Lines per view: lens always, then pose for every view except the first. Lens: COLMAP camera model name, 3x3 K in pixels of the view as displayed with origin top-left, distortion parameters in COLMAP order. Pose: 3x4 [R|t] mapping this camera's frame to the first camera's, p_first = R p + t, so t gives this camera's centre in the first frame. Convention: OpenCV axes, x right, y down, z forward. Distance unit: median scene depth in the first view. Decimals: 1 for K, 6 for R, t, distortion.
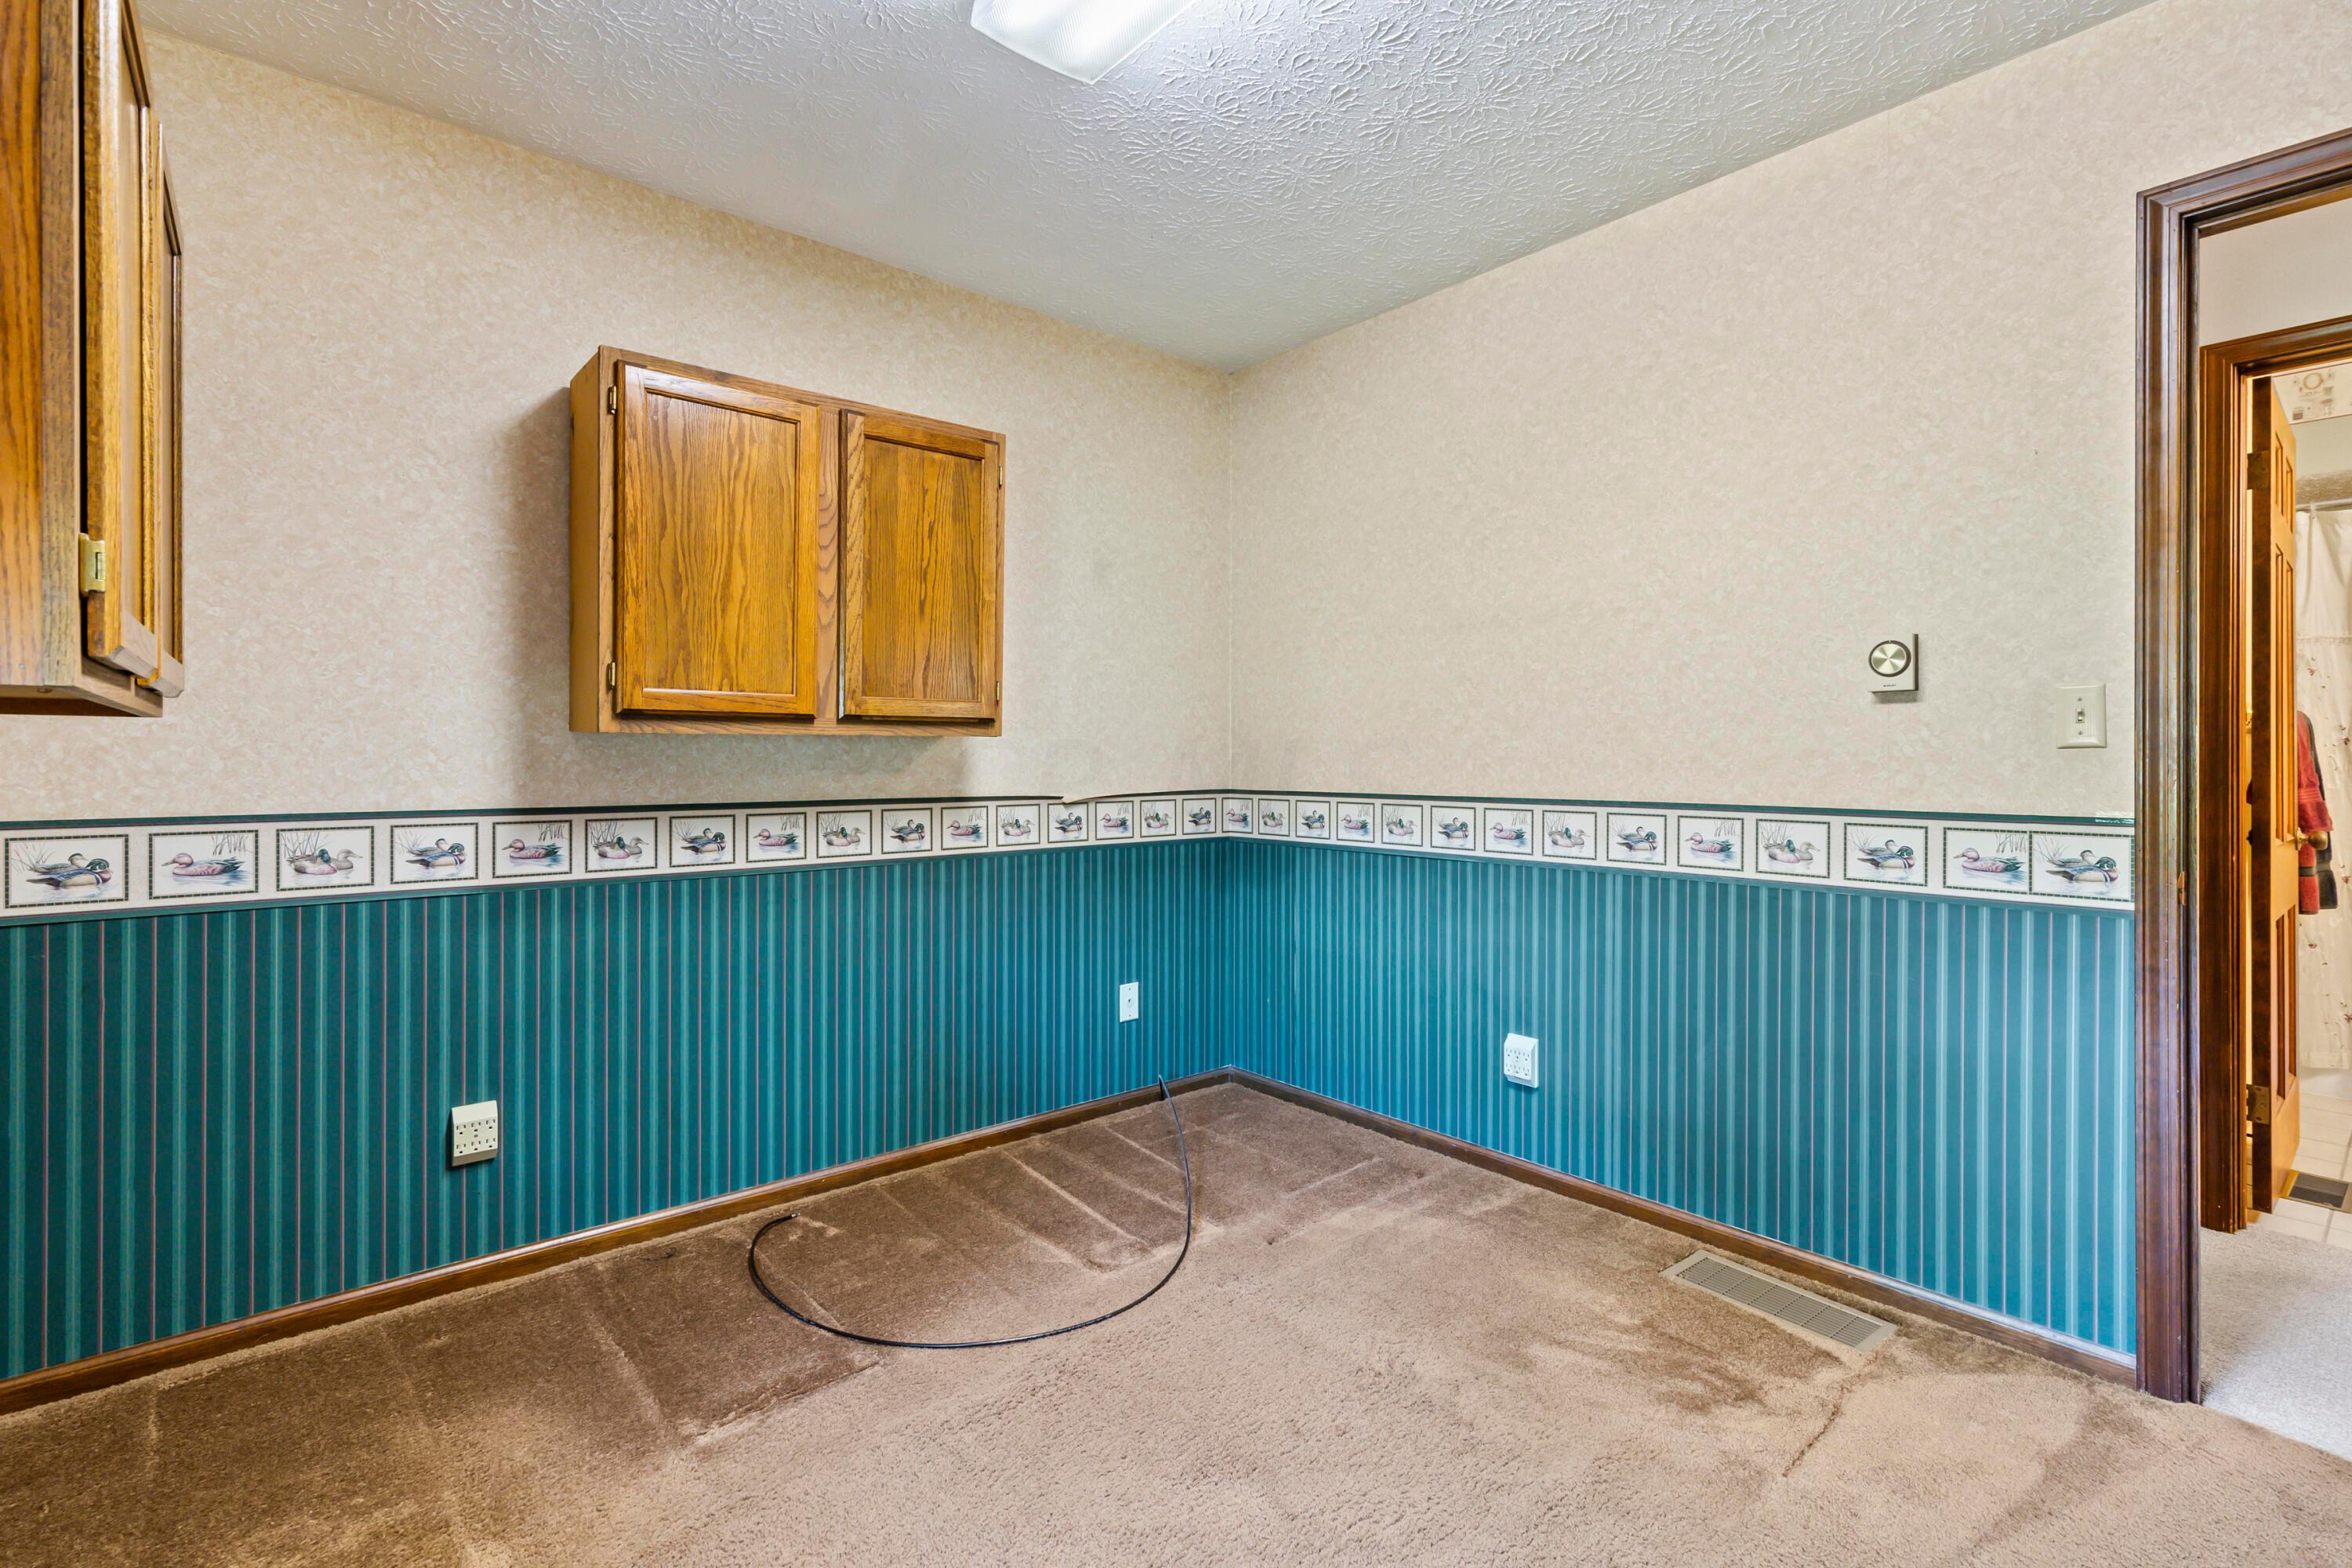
lens RADIAL K [[1096.3, 0, 1172.5], [0, 1096.3, 771.6], [0, 0, 1]] dist [0.035372, 0.000196]
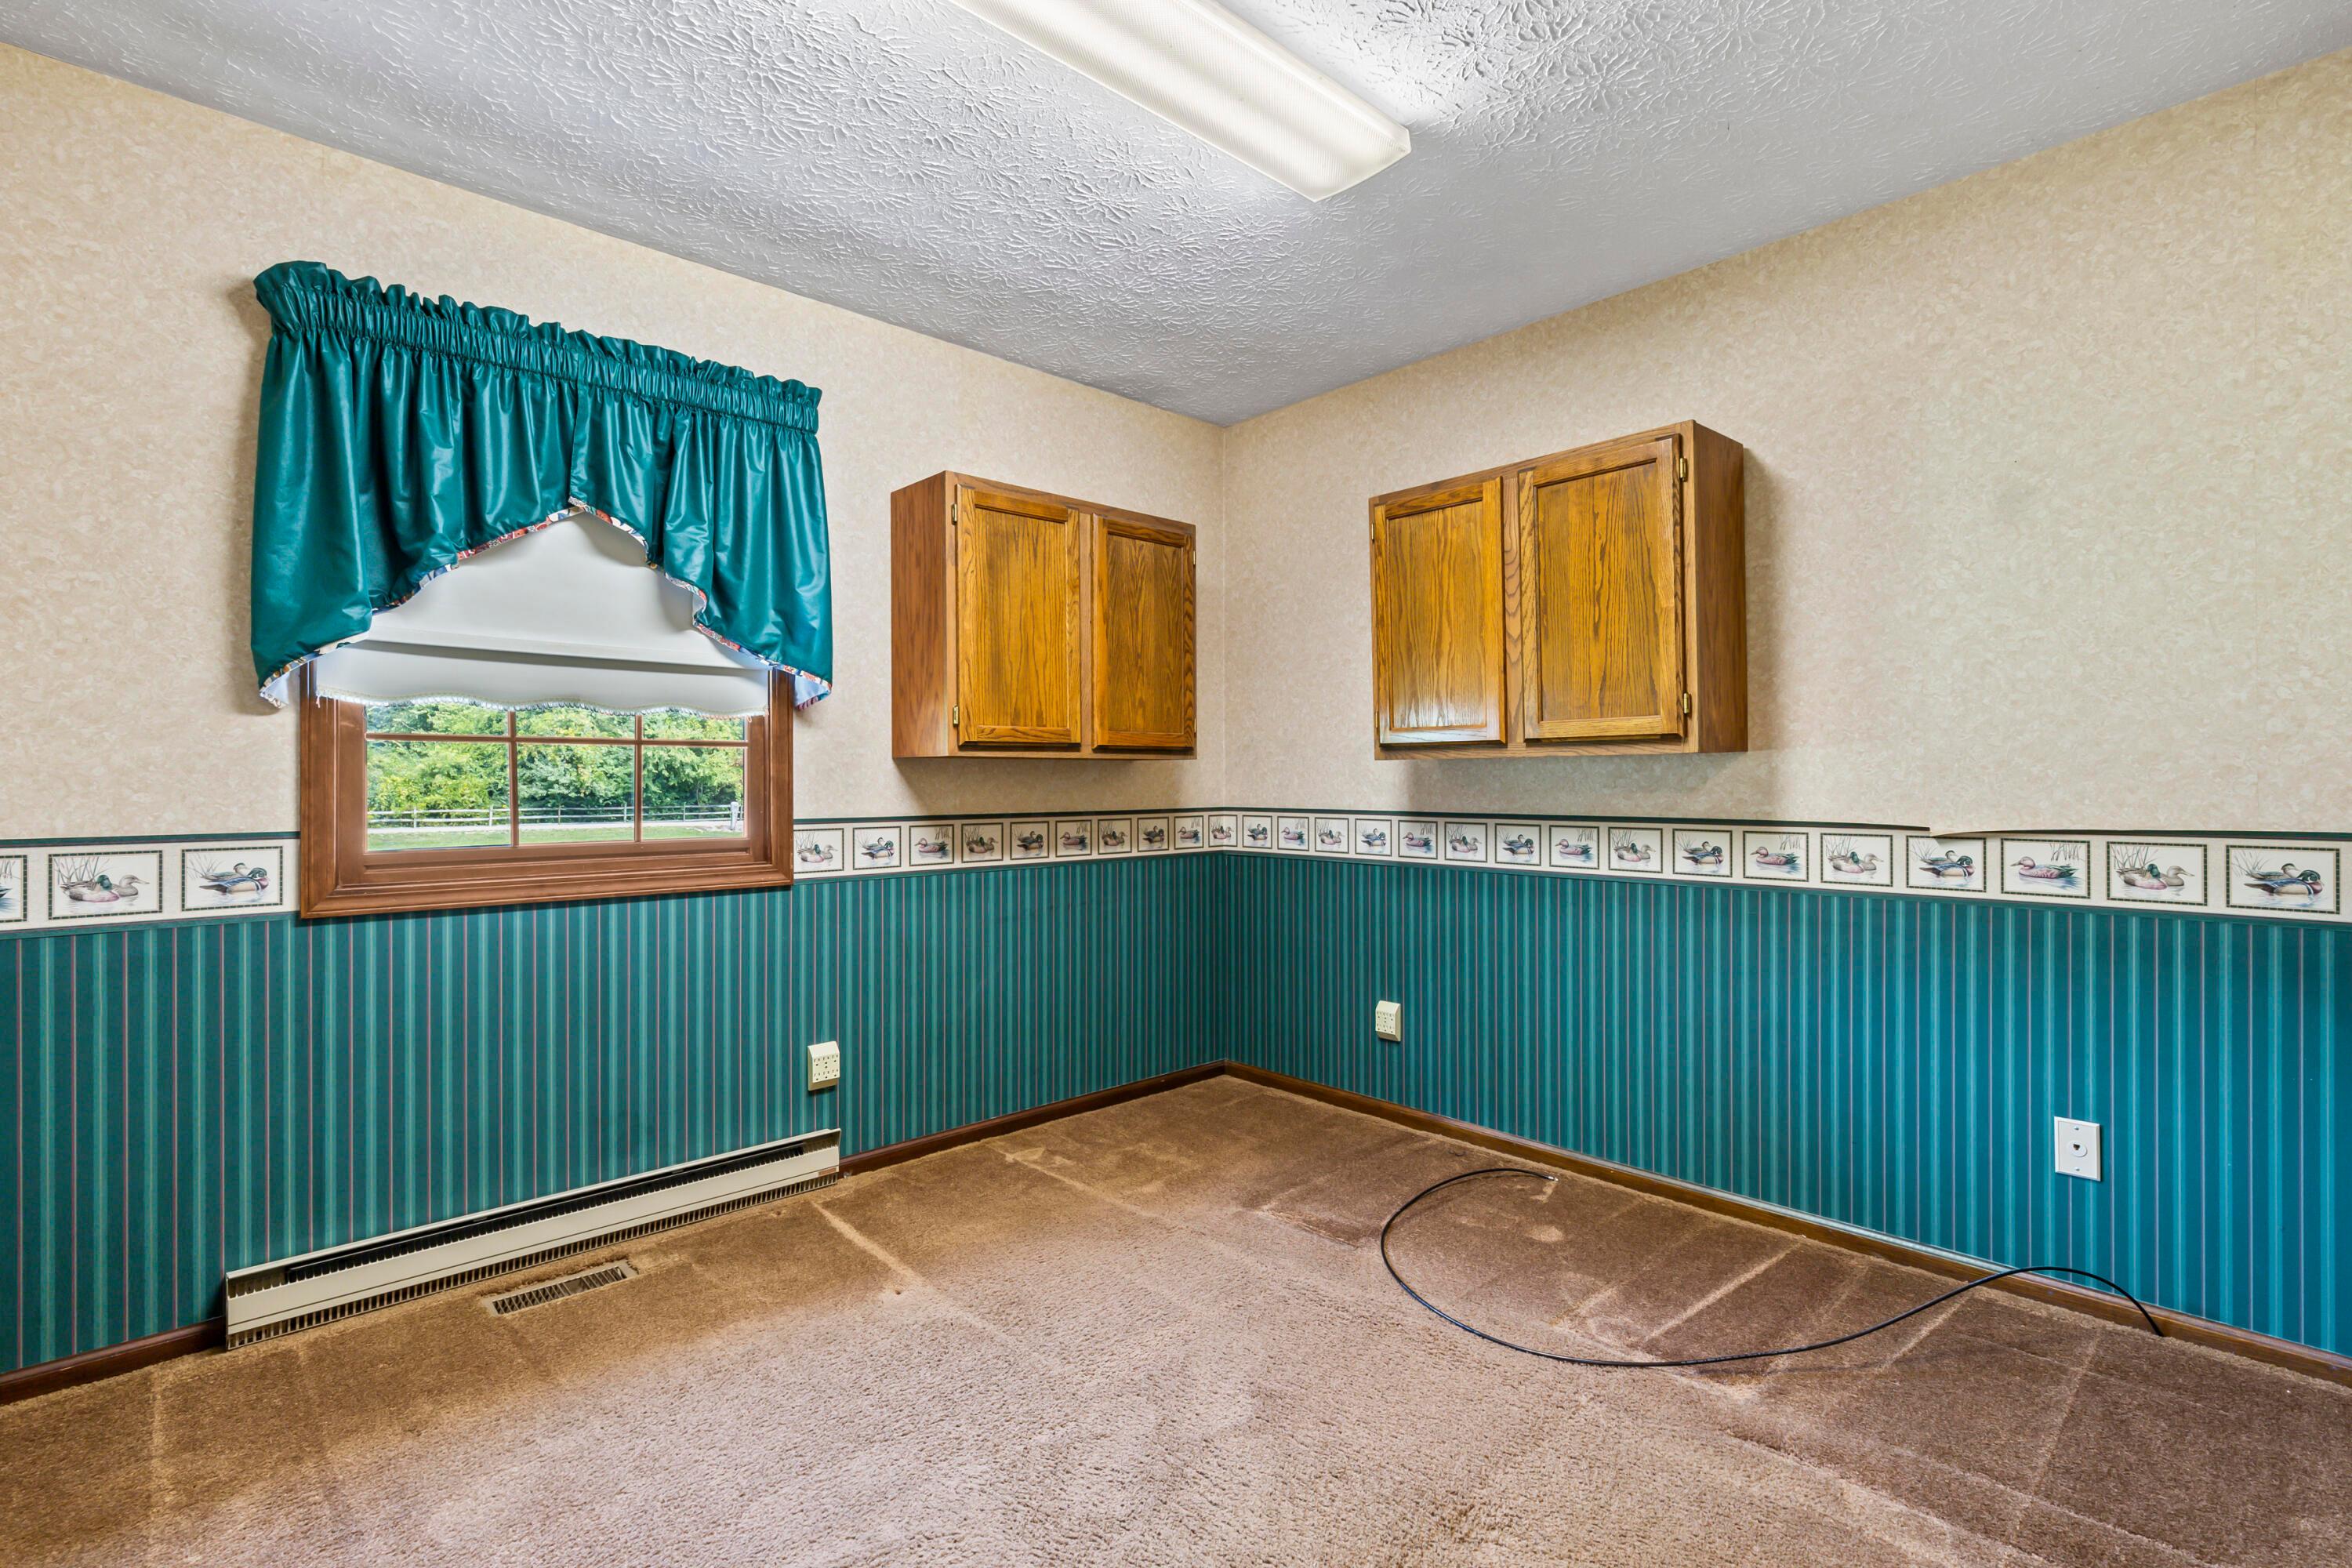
lens RADIAL K [[1058.0, 0, 1158.3], [0, 1058.0, 785.9], [0, 0, 1]] dist [0.006090, -0.000216]
pose [[0.047601, 0.010002, -0.998816, 0.686280], [-0.005845, 0.999936, 0.009735, -0.010910], [0.998849, 0.005374, 0.047656, 0.511784]]
